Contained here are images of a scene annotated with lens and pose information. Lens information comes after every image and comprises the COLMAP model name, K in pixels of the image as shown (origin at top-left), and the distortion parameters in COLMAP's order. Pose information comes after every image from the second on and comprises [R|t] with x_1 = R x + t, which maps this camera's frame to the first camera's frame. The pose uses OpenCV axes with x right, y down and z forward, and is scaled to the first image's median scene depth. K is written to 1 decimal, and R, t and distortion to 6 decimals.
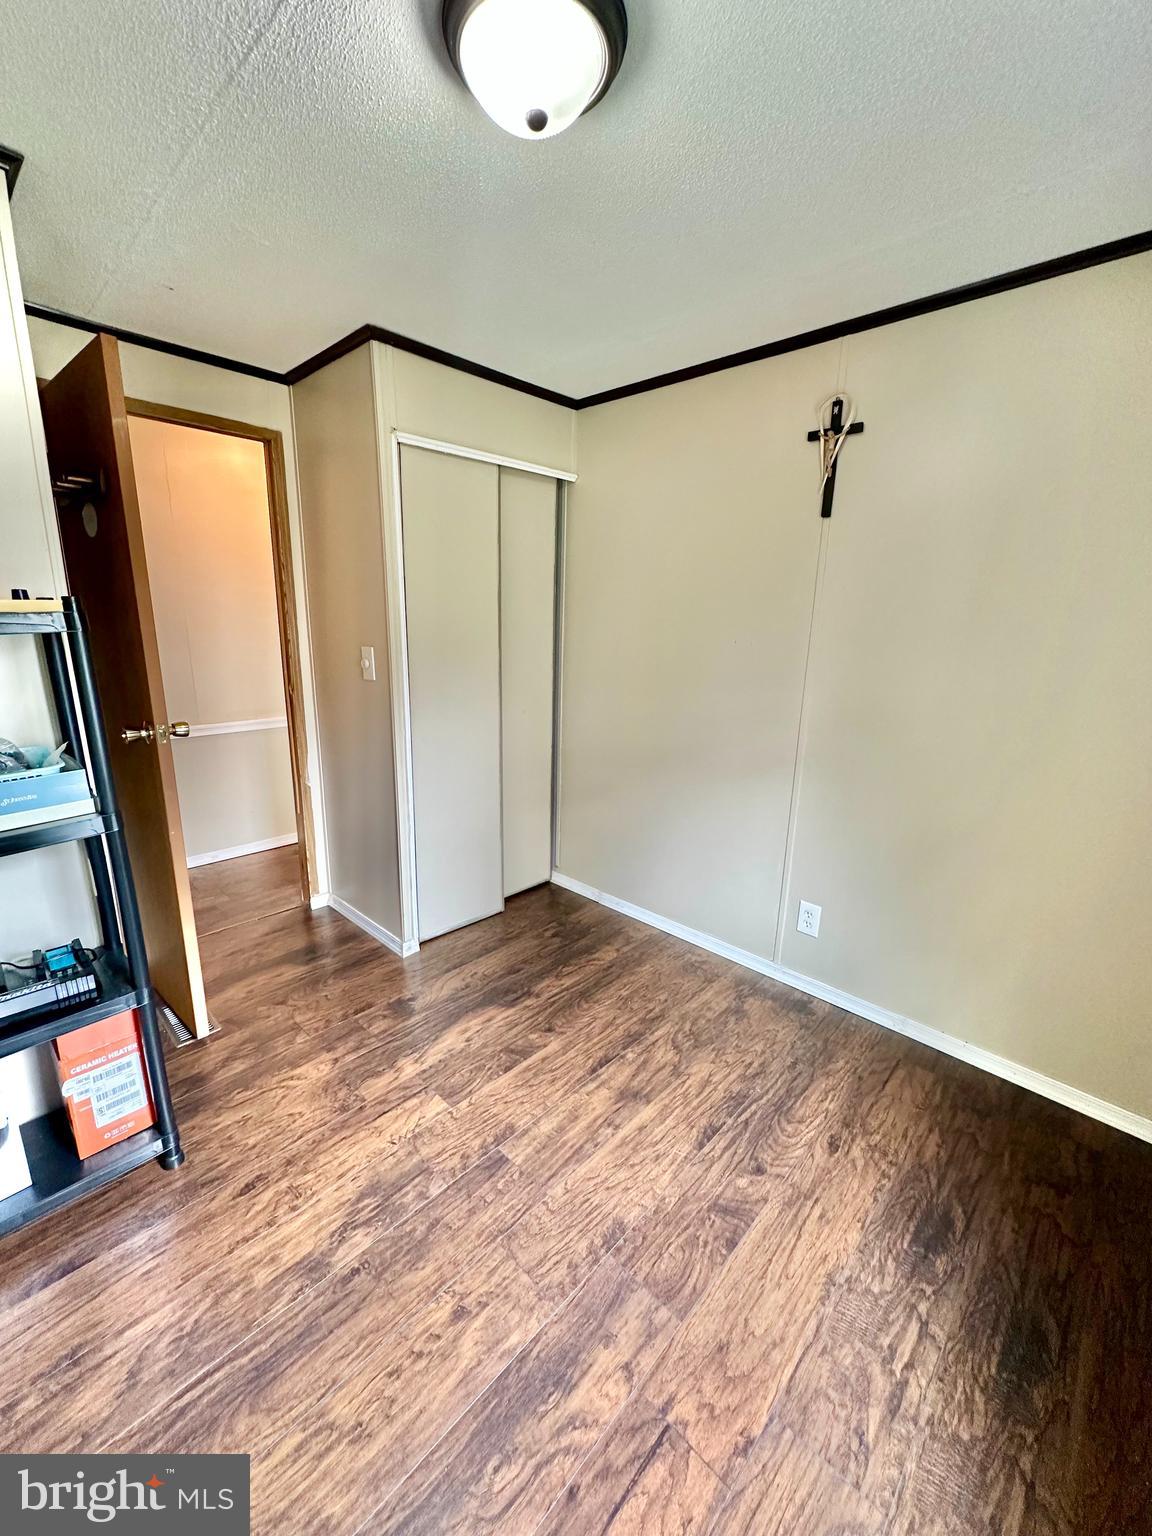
lens RADIAL K [[623.0, 0, 576.0], [0, 623.0, 768.0], [0, 0, 1]] dist [0.014362, 0.000269]
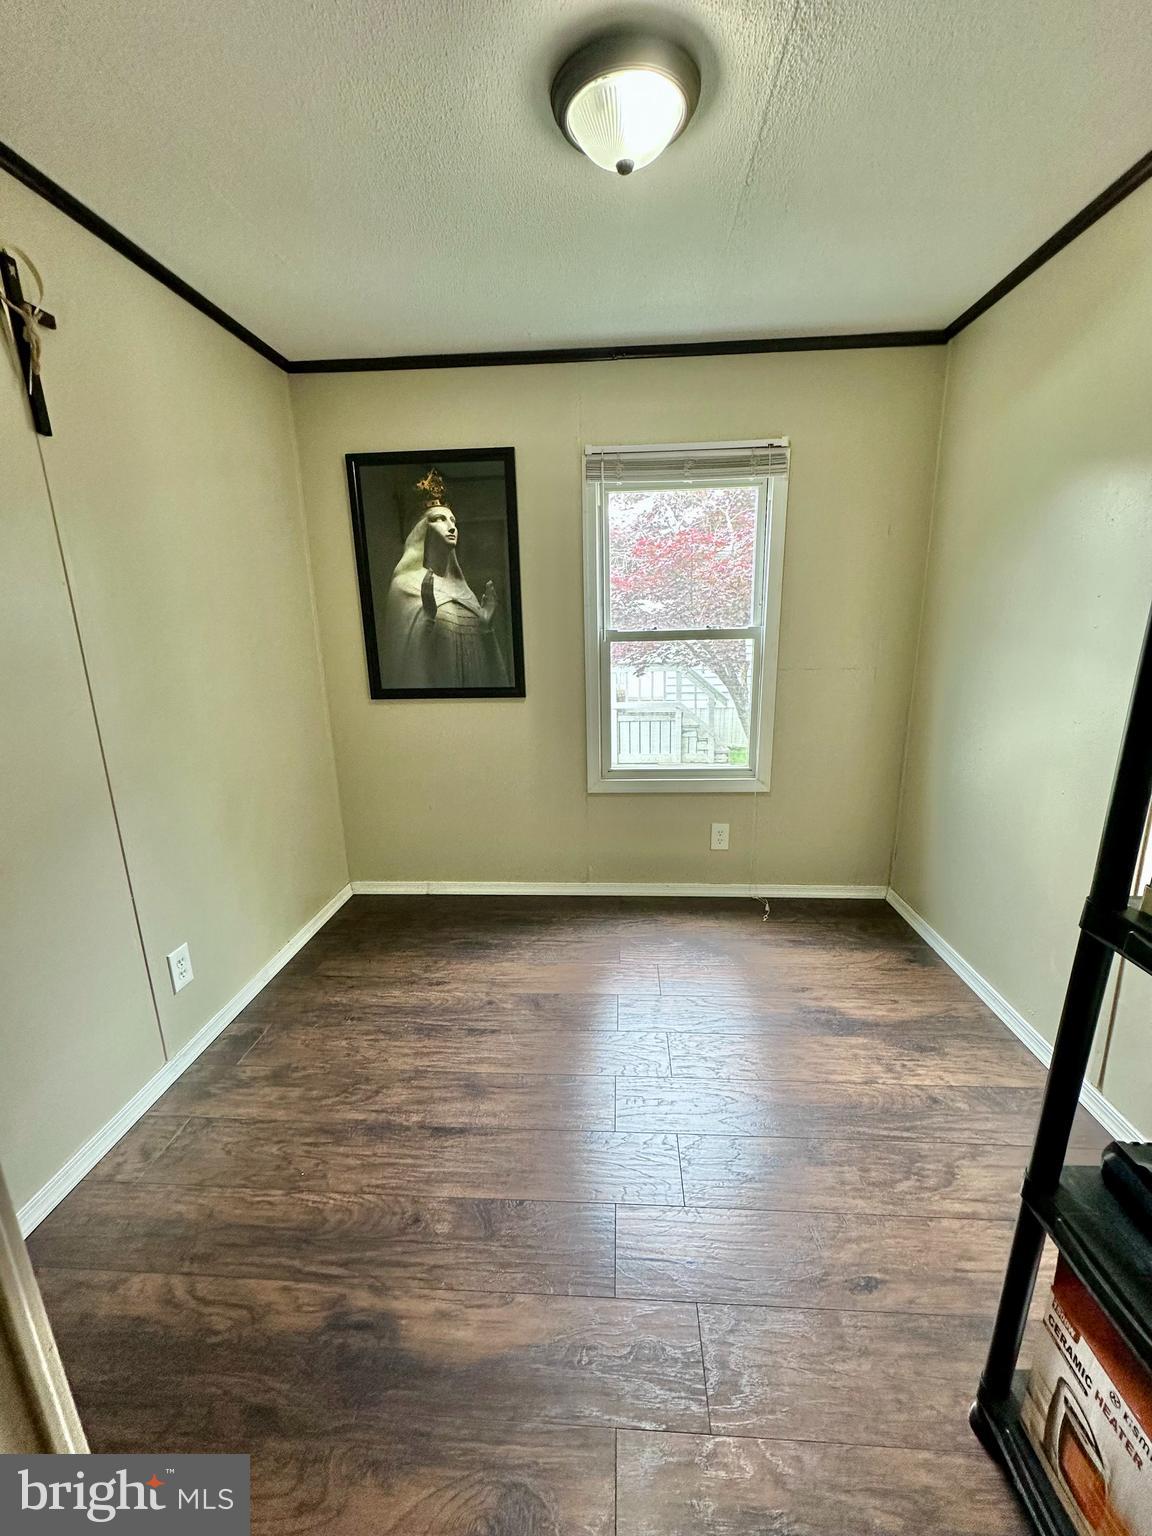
lens RADIAL K [[610.9, 0, 576.0], [0, 610.9, 768.0], [0, 0, 1]] dist [-0.001404, 0.000332]
pose [[-0.636387, -0.197784, 0.745582, -0.575002], [0.189131, 0.897056, 0.399399, -0.243430], [-0.747824, 0.395185, -0.533468, 1.124120]]
